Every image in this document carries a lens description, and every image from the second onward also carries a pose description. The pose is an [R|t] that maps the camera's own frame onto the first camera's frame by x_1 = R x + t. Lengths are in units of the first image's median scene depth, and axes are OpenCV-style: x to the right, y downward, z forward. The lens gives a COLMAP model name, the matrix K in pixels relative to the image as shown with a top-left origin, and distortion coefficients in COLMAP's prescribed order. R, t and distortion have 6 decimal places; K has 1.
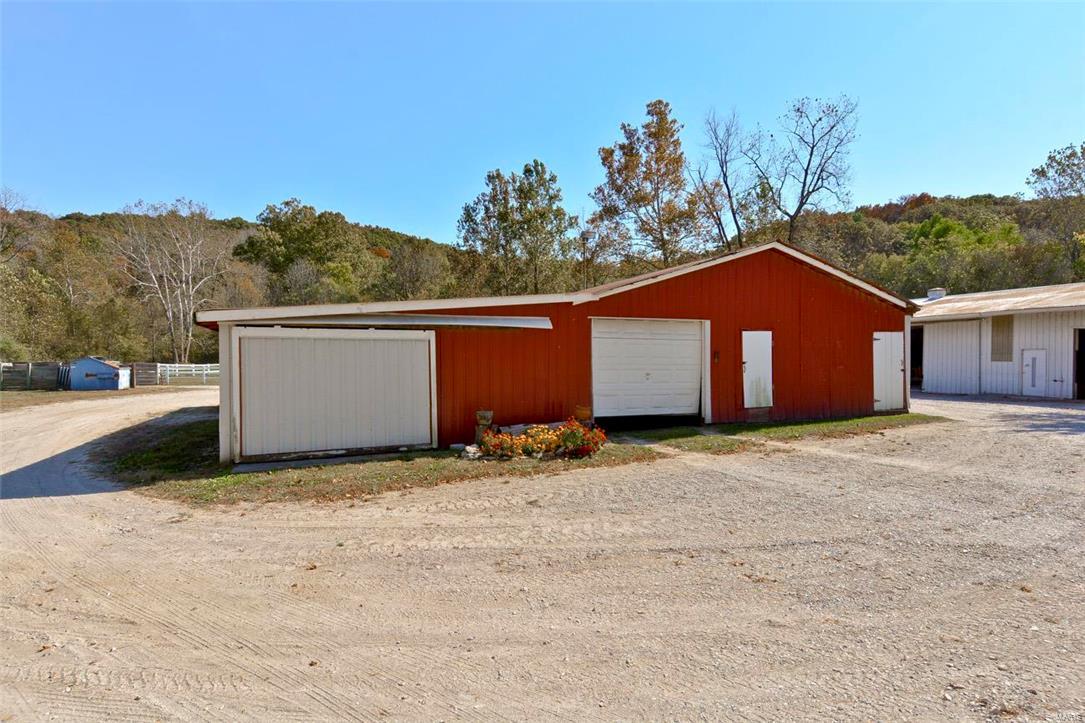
lens RADIAL K [[561.9, 0, 542.5], [0, 561.9, 361.5], [0, 0, 1]] dist [0.061713, -0.042669]
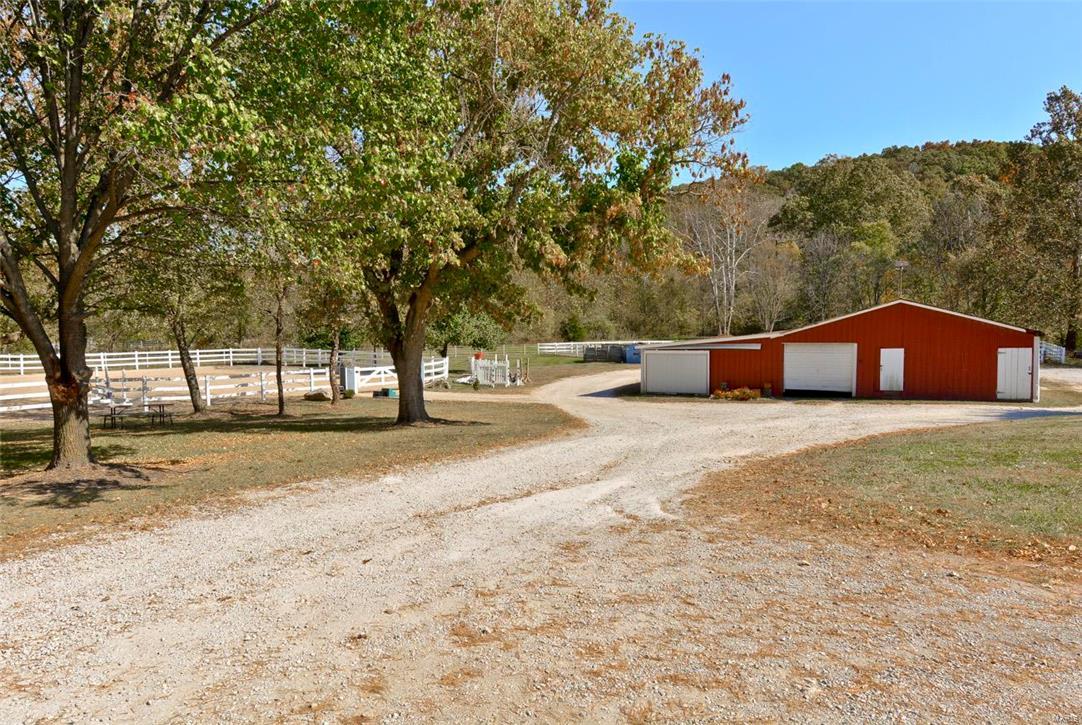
lens RADIAL K [[681.5, 0, 541.0], [0, 681.5, 362.5], [0, 0, 1]] dist [0.000382, 0.000053]
pose [[0.664462, 0.031842, -0.746643, 1.291155], [0.004577, 0.998900, 0.046674, -0.118610], [0.747308, -0.034430, 0.663585, -1.307629]]
